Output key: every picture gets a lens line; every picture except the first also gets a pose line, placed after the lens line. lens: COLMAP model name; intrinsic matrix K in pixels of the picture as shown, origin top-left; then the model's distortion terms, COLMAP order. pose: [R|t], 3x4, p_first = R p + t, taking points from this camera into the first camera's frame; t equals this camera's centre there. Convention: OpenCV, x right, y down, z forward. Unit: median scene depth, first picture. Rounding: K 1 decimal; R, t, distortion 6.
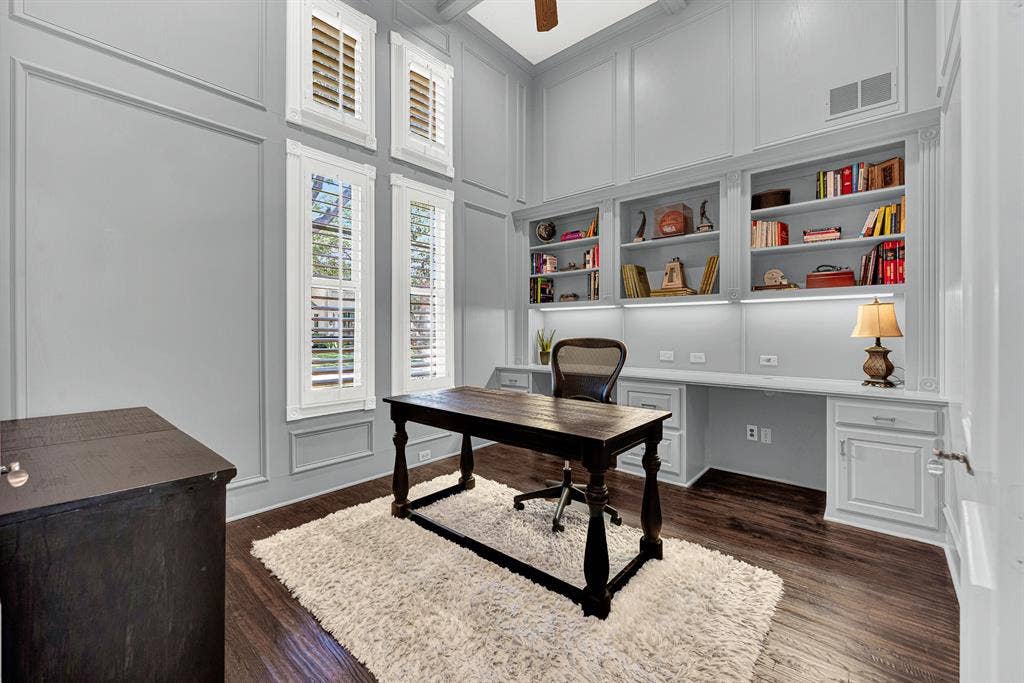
lens RADIAL K [[416.7, 0, 512.5], [0, 416.7, 334.7], [0, 0, 1]] dist [-0.001096, -0.000219]
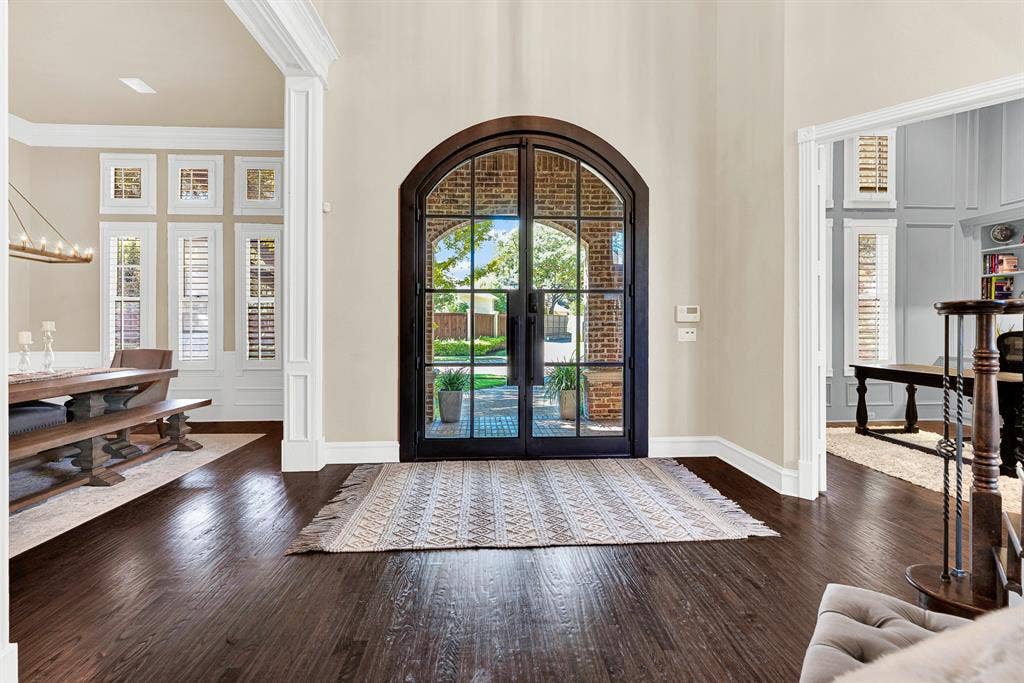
lens RADIAL K [[456.3, 0, 512.7], [0, 456.3, 332.8], [0, 0, 1]] dist [-0.001683, -0.000274]
pose [[0.700244, 0.002370, -0.713900, 0.033571], [-0.003161, 0.999995, 0.000219, 0.016085], [0.713897, 0.002103, 0.700248, -0.767556]]
